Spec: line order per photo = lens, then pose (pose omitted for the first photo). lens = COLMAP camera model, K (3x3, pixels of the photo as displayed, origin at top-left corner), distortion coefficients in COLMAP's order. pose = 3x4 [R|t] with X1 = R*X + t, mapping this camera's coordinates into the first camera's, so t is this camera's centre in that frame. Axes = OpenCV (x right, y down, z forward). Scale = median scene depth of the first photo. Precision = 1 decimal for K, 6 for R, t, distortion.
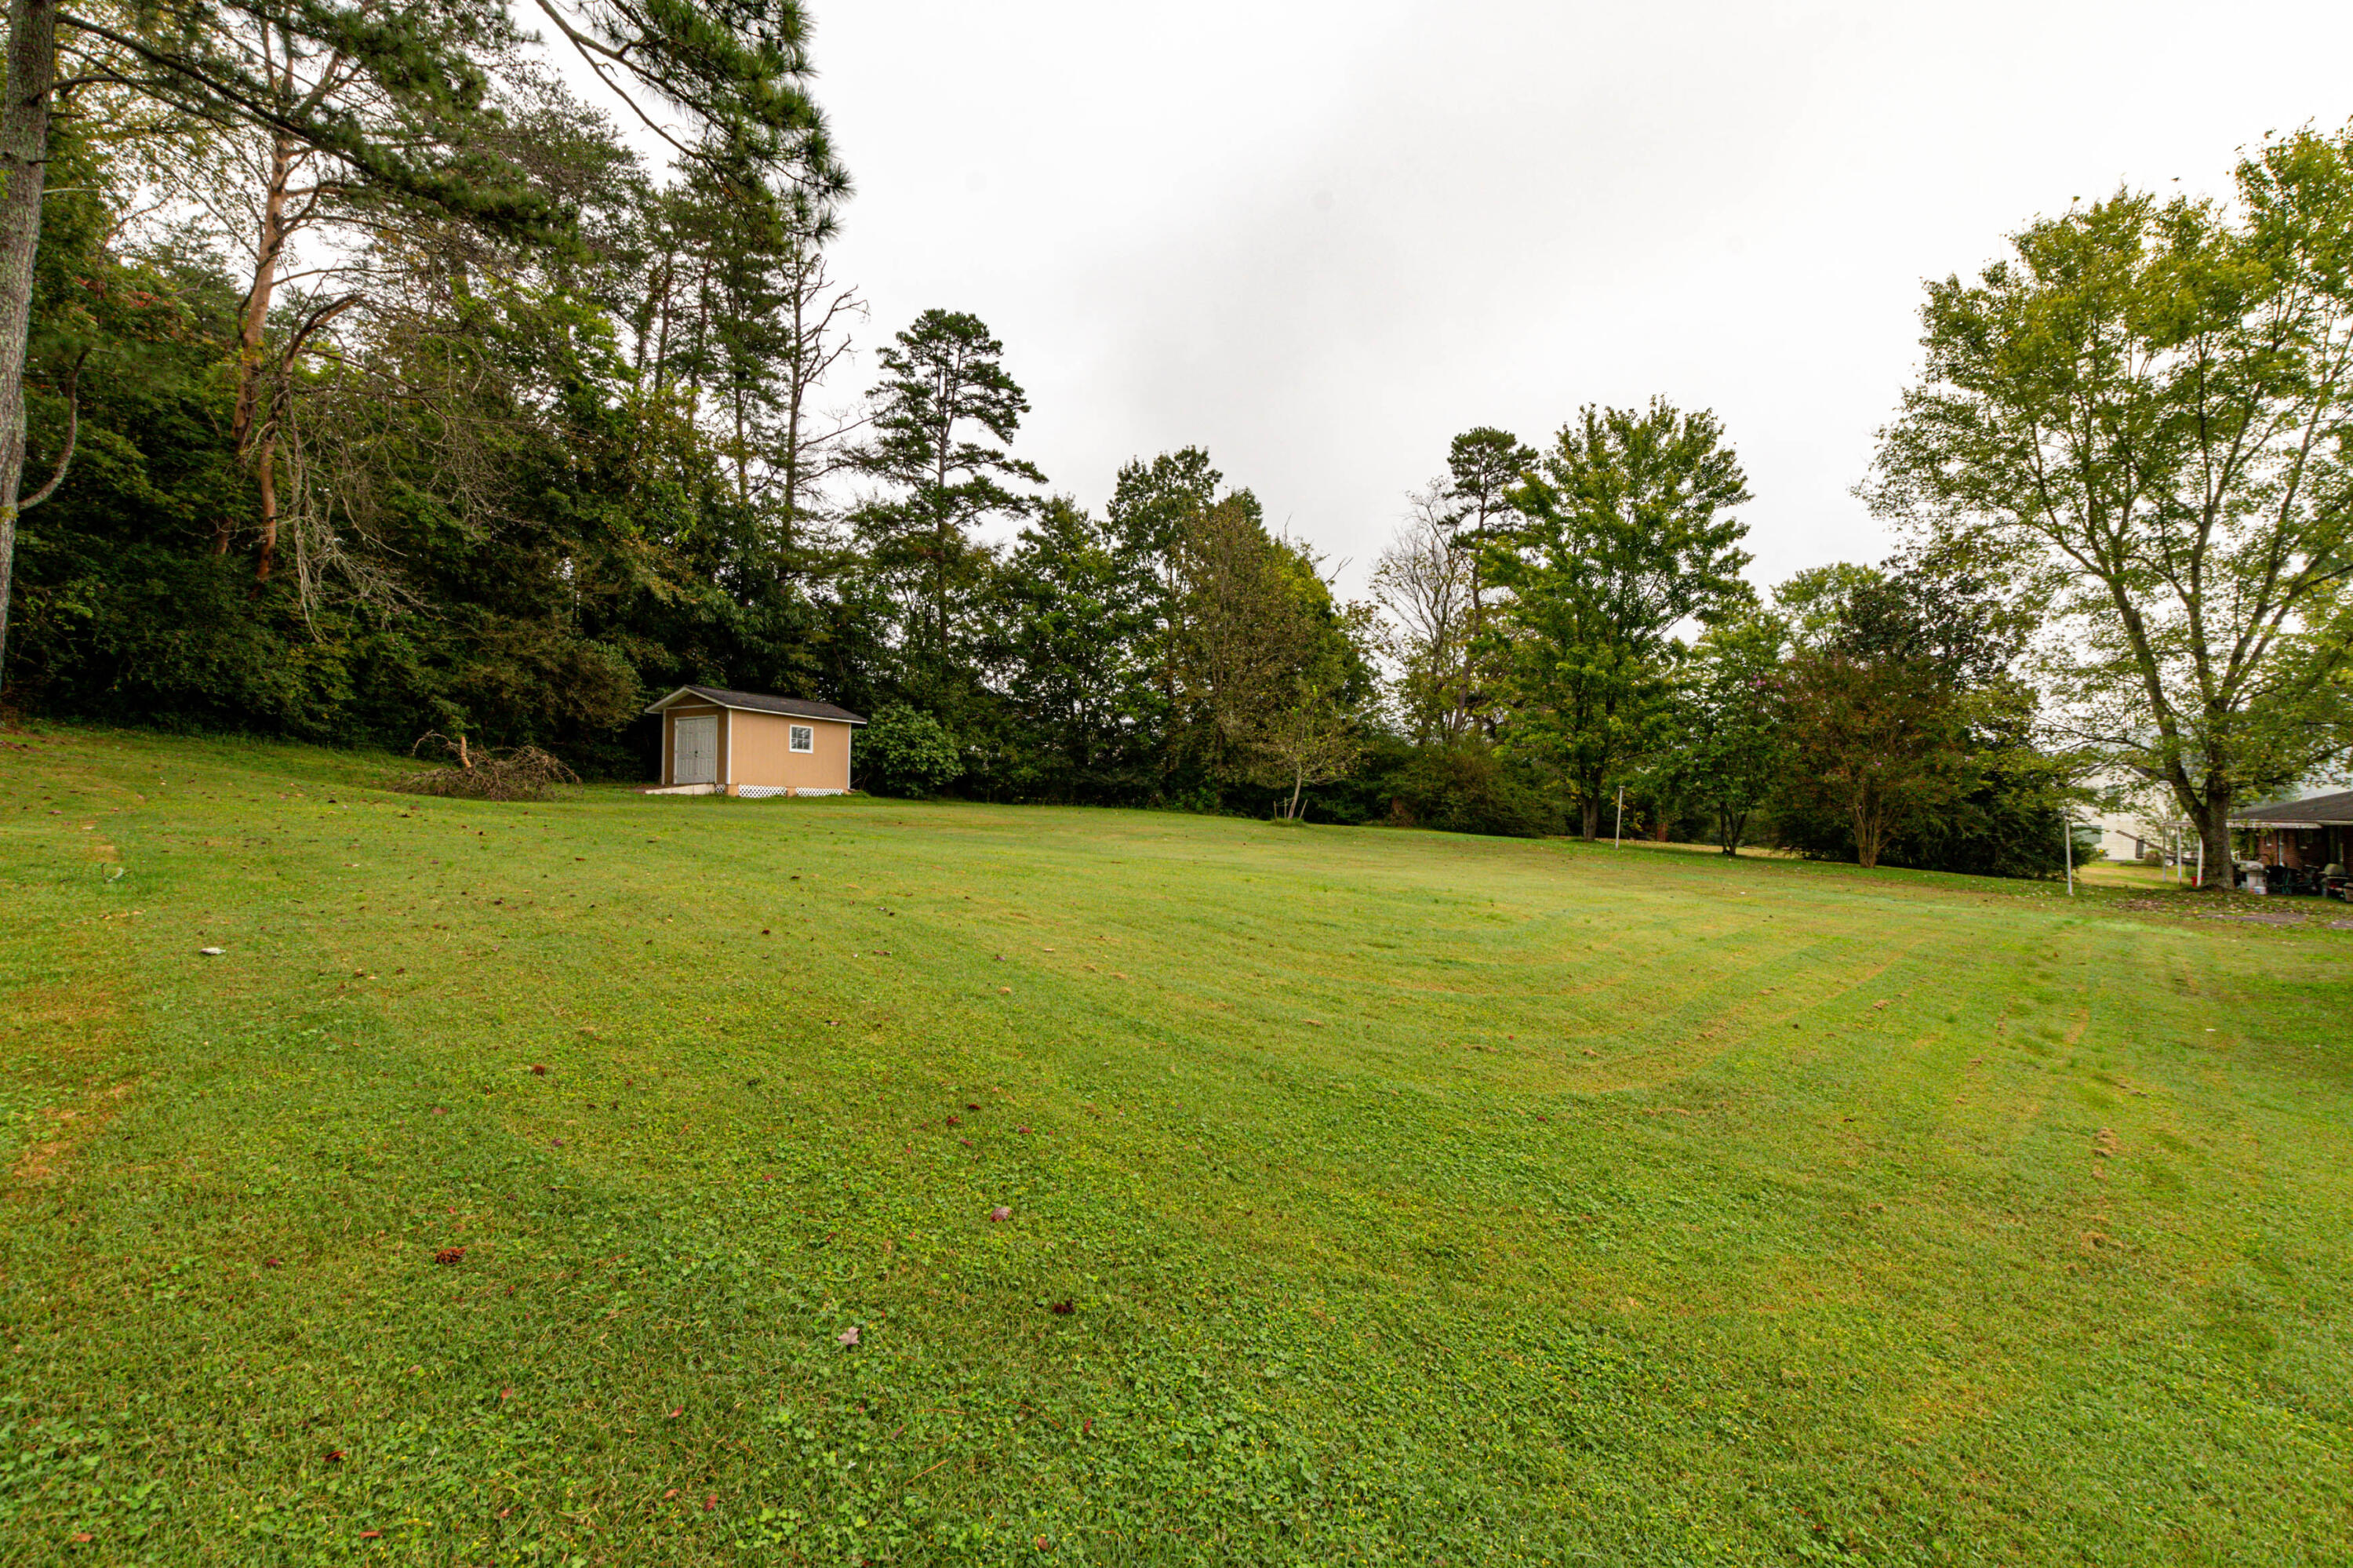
lens RADIAL K [[1016.0, 0, 1183.8], [0, 1016.0, 778.9], [0, 0, 1]] dist [0.000316, 0.000050]
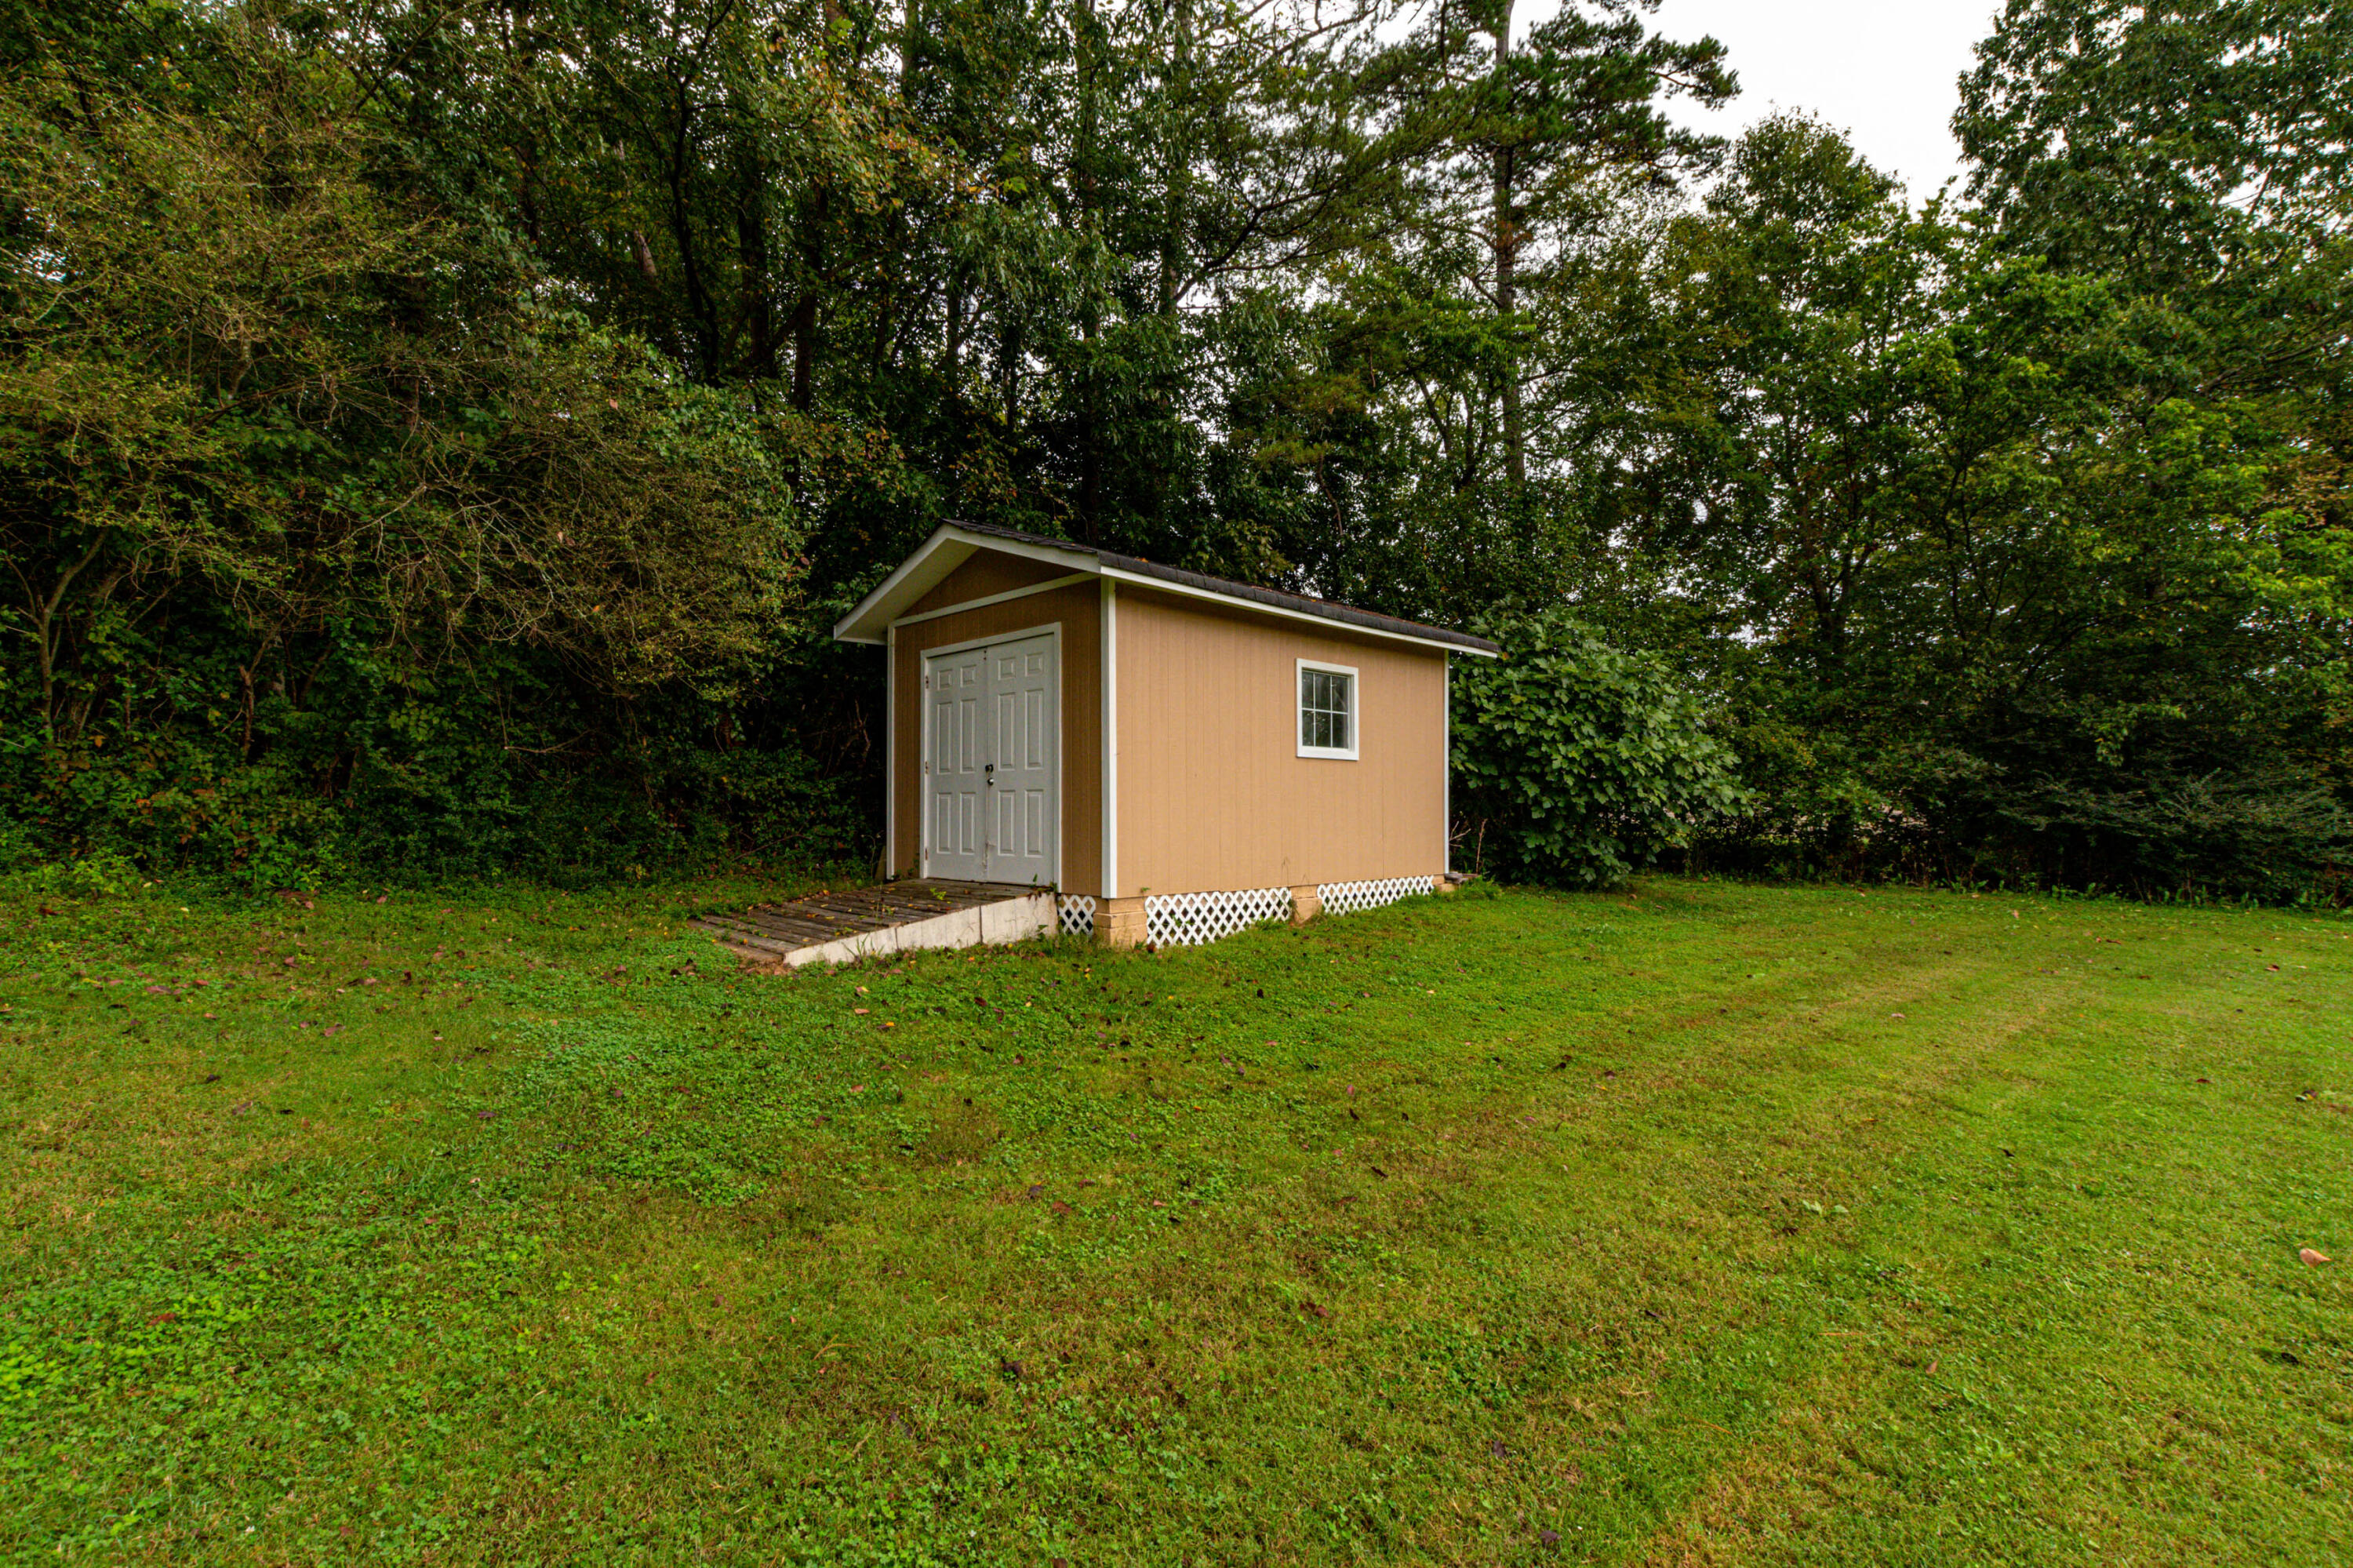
lens RADIAL K [[1016.0, 0, 1170.3], [0, 1016.0, 786.5], [0, 0, 1]] dist [0.000316, 0.000050]
pose [[0.959748, -0.017909, -0.280292, -0.340351], [0.023343, 0.999599, 0.016057, -0.023806], [0.279892, -0.021954, 0.959780, 0.716948]]
